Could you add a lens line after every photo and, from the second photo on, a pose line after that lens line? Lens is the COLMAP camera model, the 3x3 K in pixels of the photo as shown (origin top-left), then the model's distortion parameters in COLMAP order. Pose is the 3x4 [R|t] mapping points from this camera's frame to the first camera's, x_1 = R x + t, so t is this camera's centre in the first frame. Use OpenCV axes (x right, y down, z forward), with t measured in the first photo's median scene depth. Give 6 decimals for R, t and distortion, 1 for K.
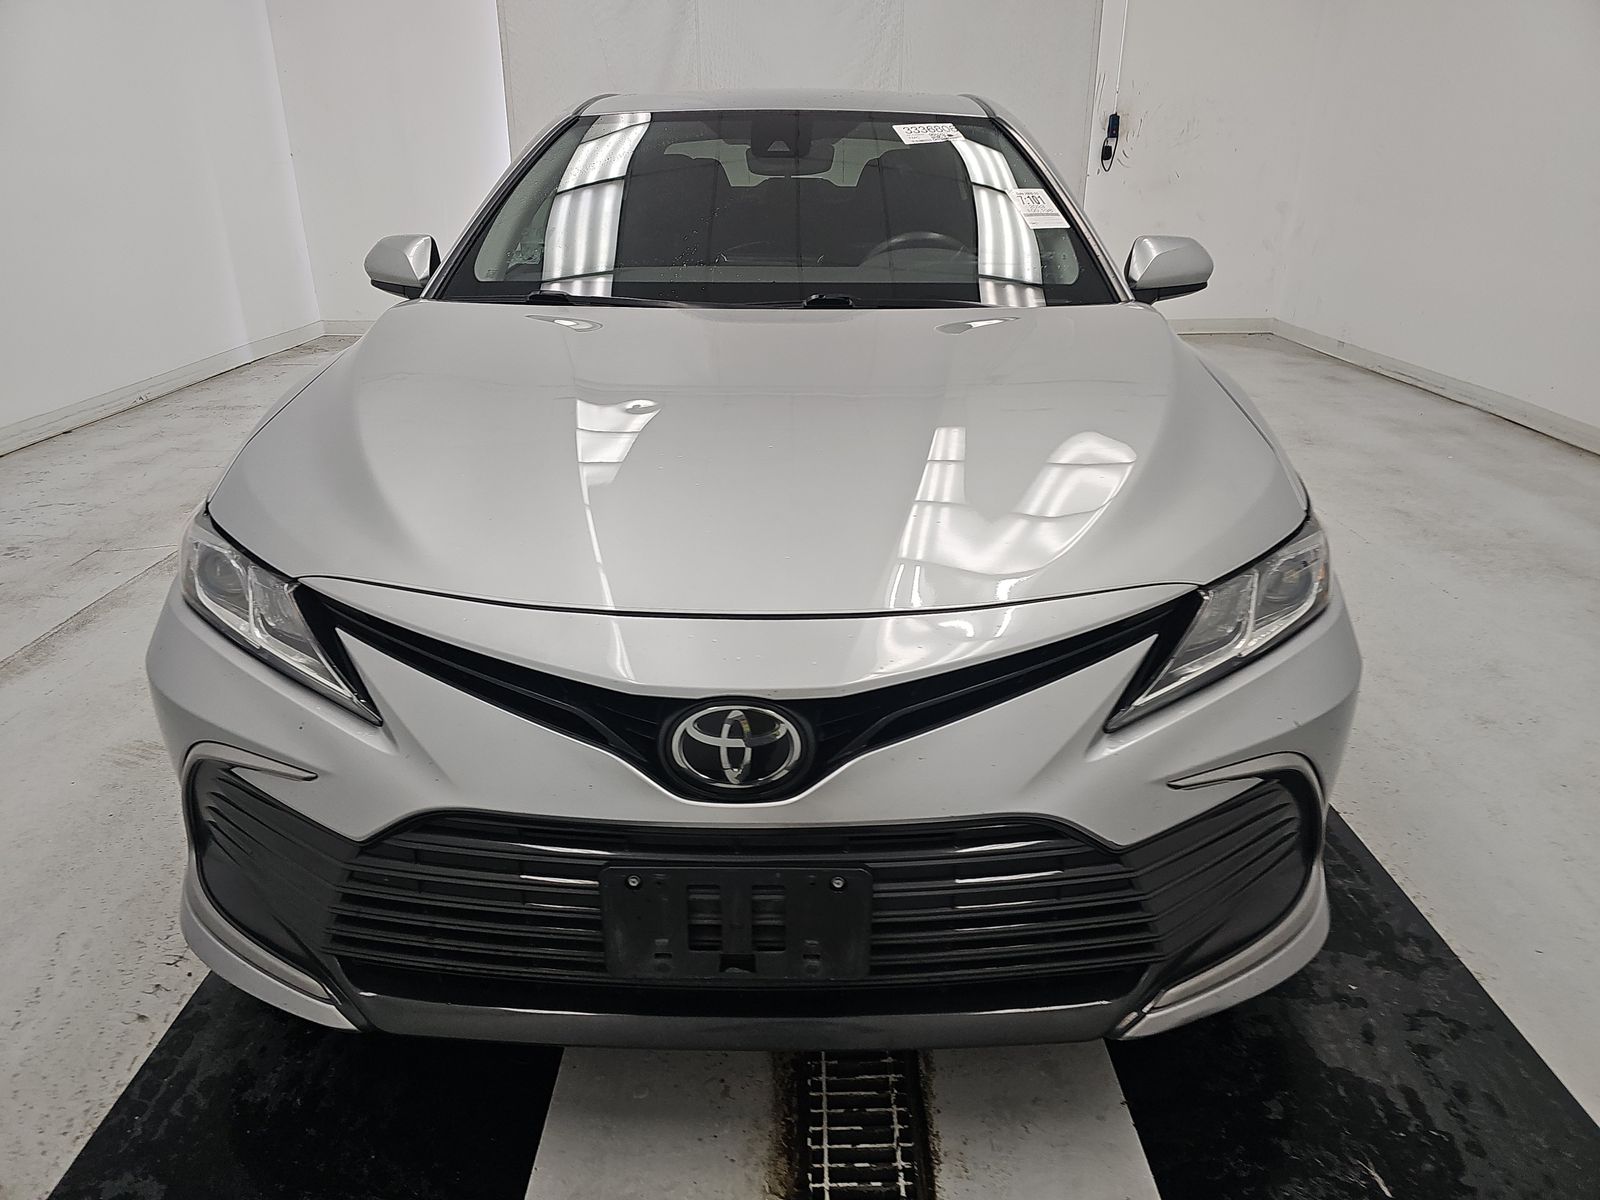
lens RADIAL K [[1099.4, 0, 802.2], [0, 1099.4, 562.4], [0, 0, 1]] dist [0.040120, -0.060898]
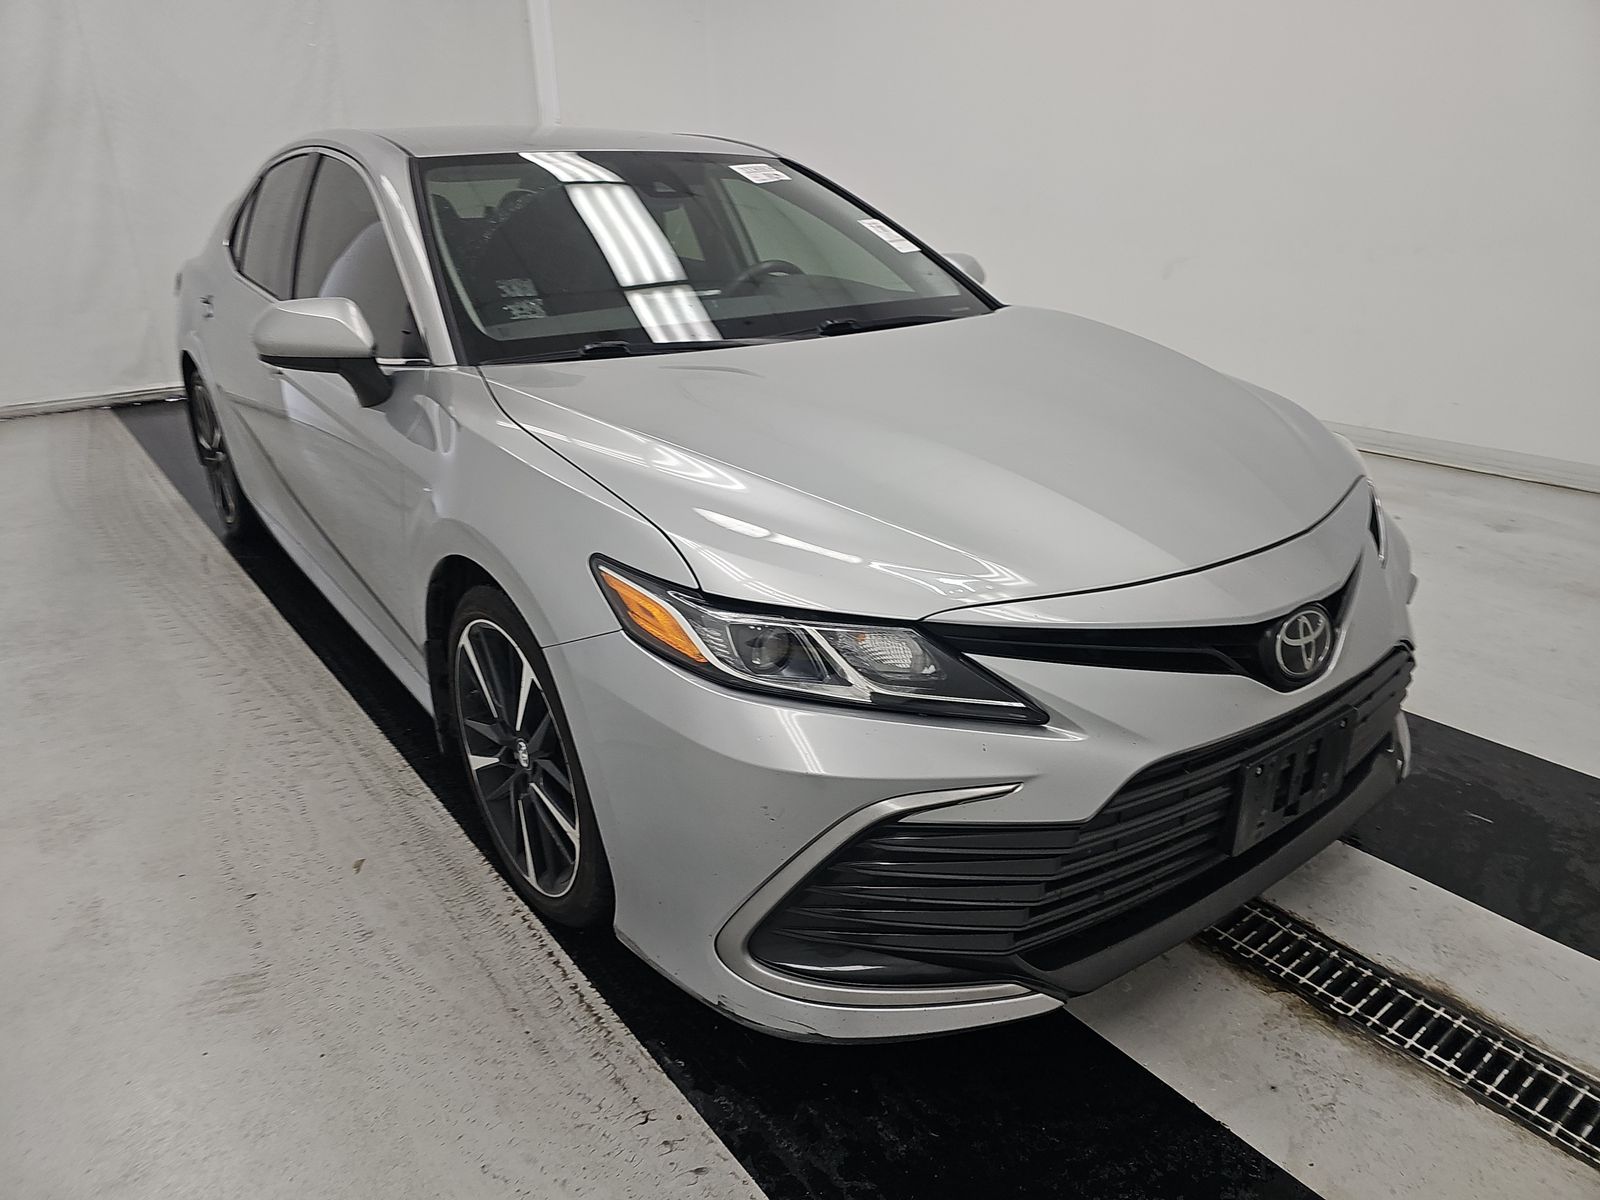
lens RADIAL K [[1099.4, 0, 802.2], [0, 1099.4, 562.4], [0, 0, 1]] dist [0.040120, -0.060898]
pose [[0.785216, -0.213350, 0.581307, -1.066283], [0.223864, 0.973082, 0.054749, -0.111860], [-0.577340, 0.087144, 0.811841, 0.209171]]
